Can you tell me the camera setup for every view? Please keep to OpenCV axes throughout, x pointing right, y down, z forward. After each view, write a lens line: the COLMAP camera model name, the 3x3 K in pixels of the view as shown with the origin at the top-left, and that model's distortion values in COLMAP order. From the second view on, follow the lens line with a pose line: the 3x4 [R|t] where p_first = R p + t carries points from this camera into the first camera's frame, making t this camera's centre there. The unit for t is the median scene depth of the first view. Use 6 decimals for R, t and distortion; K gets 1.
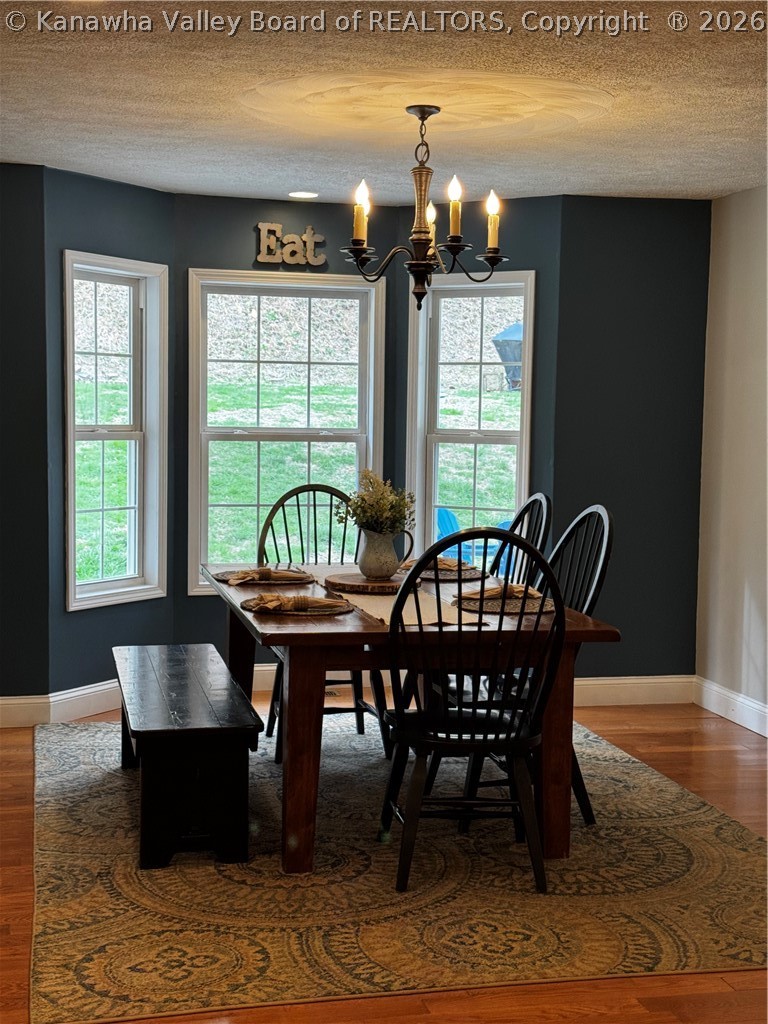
lens RADIAL K [[1454.0, 0, 384.0], [0, 1454.0, 512.0], [0, 0, 1]] dist [0.137268, 0.006292]
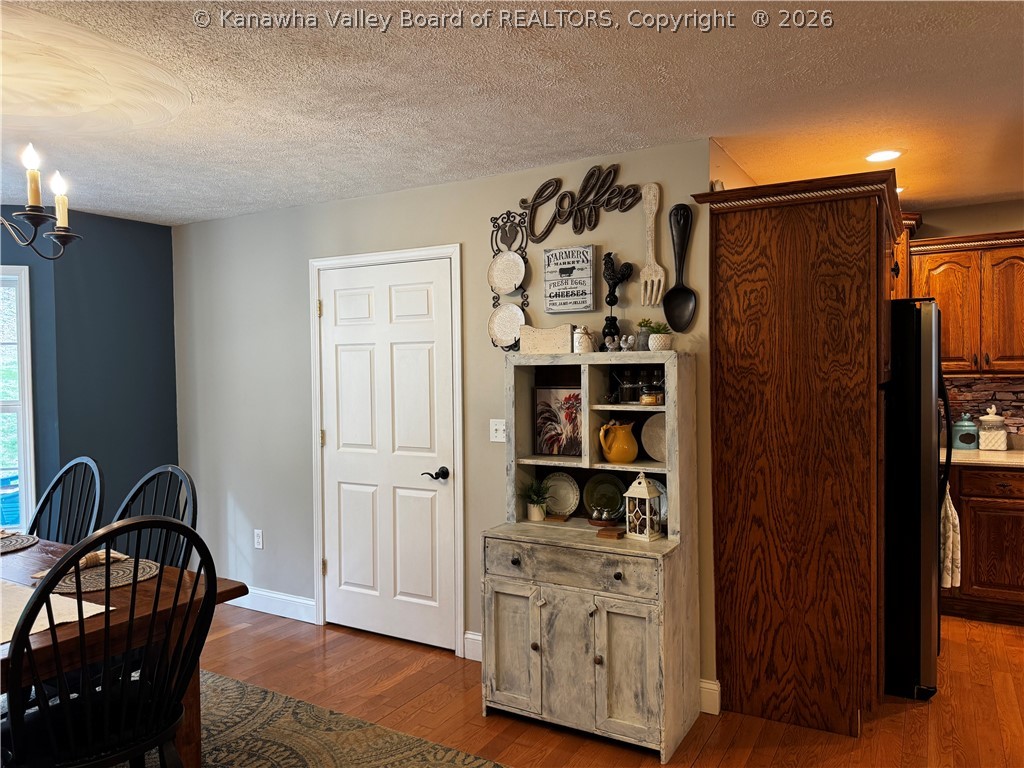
lens RADIAL K [[719.0, 0, 512.0], [0, 719.0, 384.0], [0, 0, 1]] dist [0.087850, -0.103506]
pose [[0.687927, -0.045646, 0.724343, -0.079957], [0.083985, 0.996322, -0.016978, -0.036007], [-0.720904, 0.072514, 0.689231, 0.415224]]
